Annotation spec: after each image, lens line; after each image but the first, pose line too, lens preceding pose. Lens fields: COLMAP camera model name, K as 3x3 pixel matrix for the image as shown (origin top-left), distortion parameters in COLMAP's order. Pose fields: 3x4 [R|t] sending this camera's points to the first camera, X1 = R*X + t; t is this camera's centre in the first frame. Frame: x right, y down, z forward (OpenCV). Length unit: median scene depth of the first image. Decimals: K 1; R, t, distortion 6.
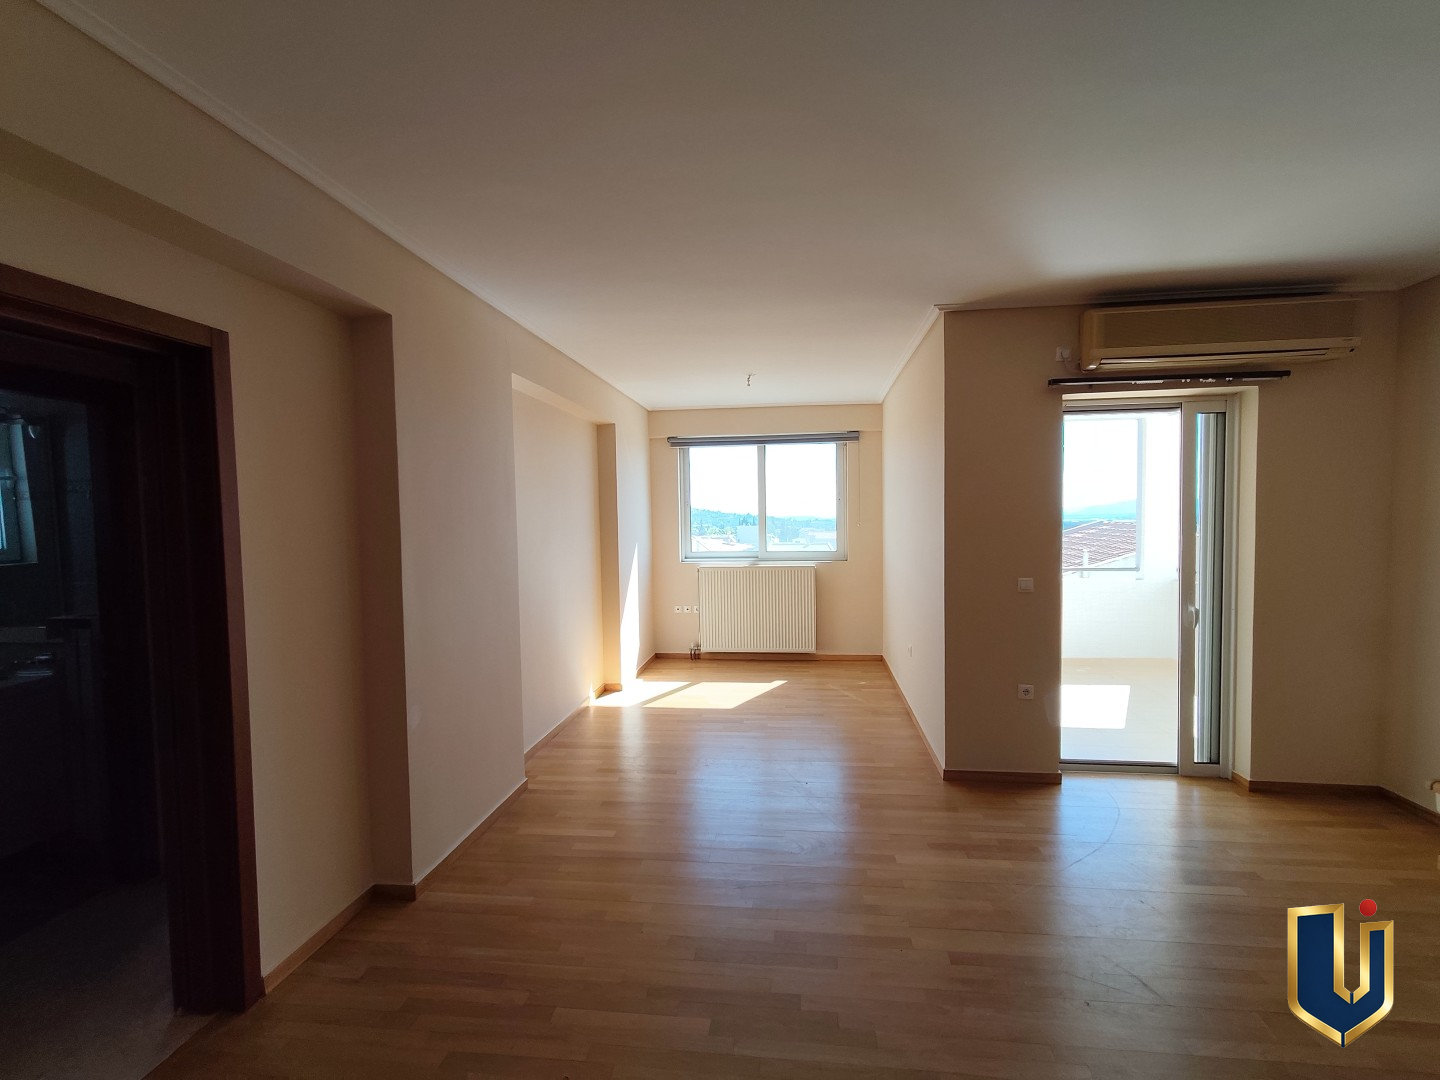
lens RADIAL K [[657.5, 0, 720.0], [0, 657.5, 540.0], [0, 0, 1]] dist [0.016305, -0.006010]
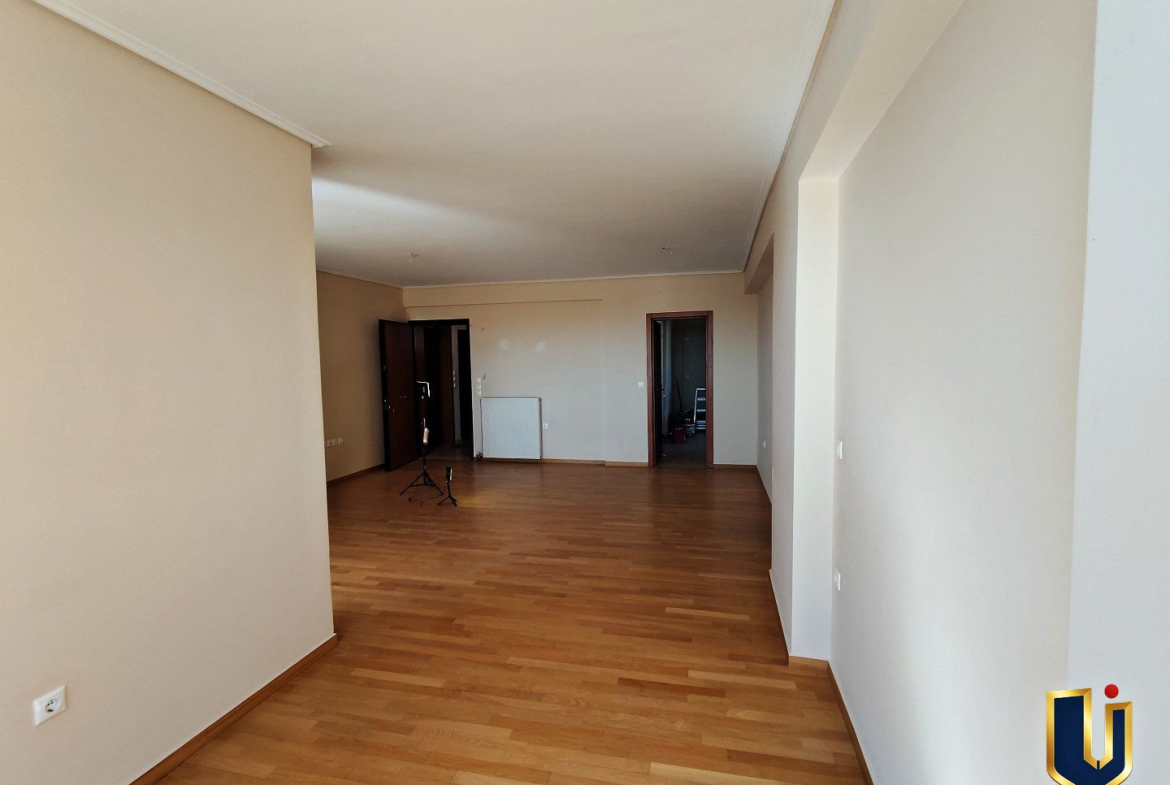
lens RADIAL K [[534.4, 0, 585.0], [0, 534.4, 392.5], [0, 0, 1]] dist [0.017299, -0.006619]
pose [[-0.993116, 0.026701, 0.114054, -0.122065], [0.039356, 0.993131, 0.110192, -0.075641], [-0.110329, 0.113922, -0.987345, 1.803153]]
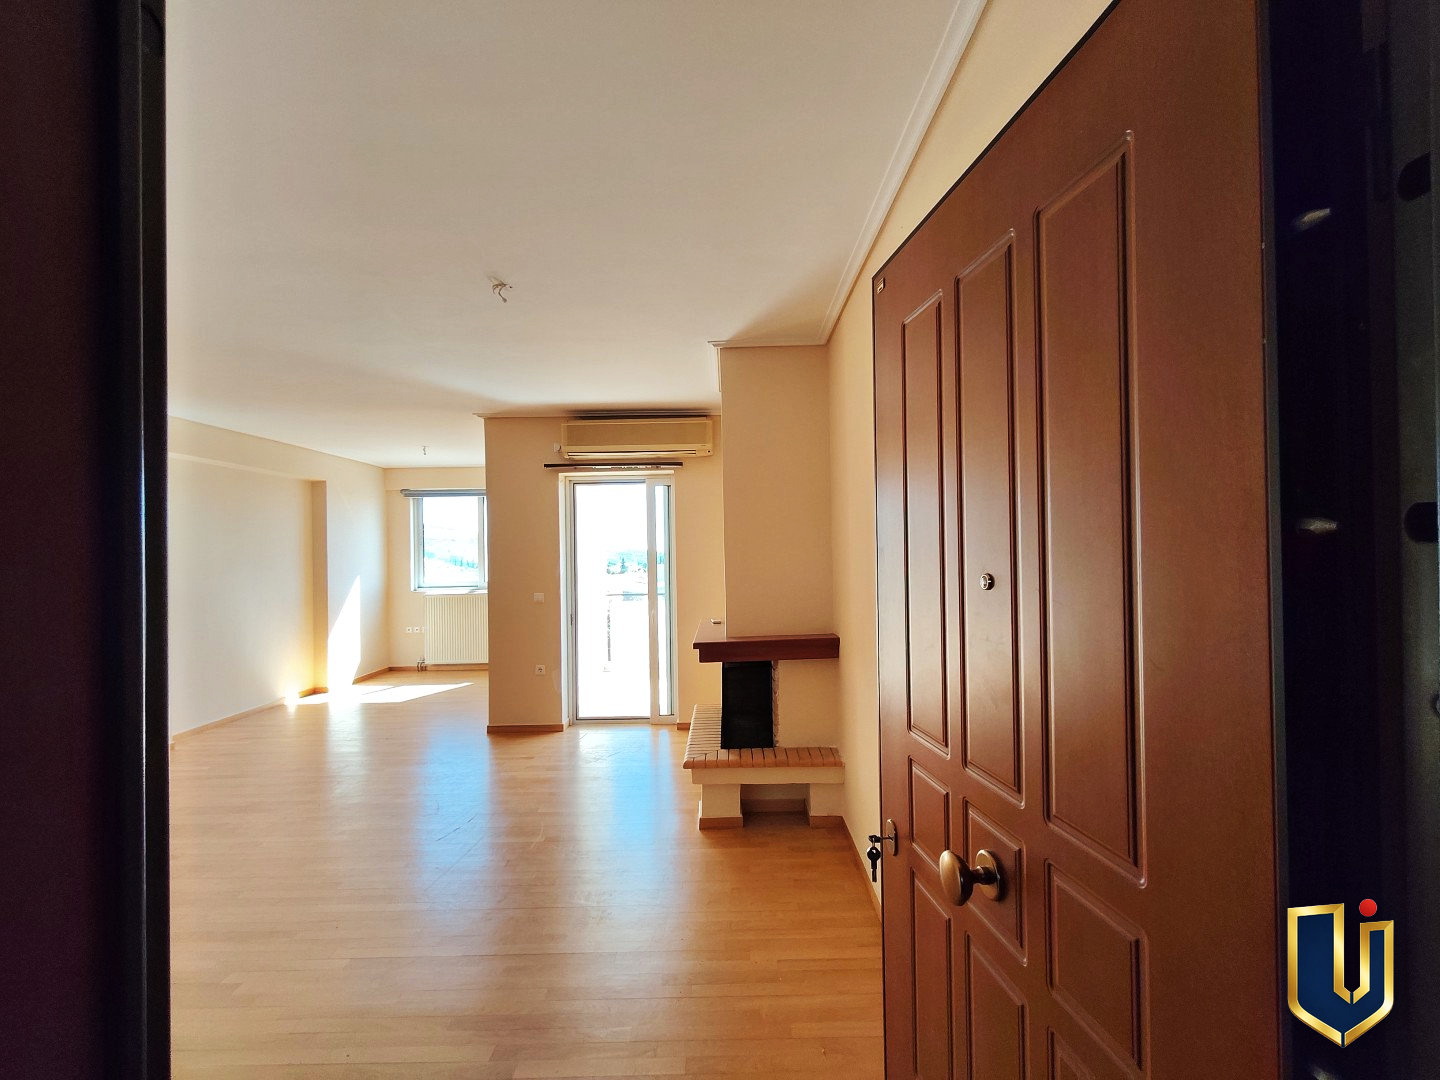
lens RADIAL K [[659.8, 0, 720.0], [0, 659.8, 540.0], [0, 0, 1]] dist [0.002280, 0.000488]
pose [[0.993460, 0.000928, 0.114174, 0.733224], [0.005797, 0.998268, -0.058551, 0.028184], [-0.114030, 0.058830, 0.991734, -0.572552]]
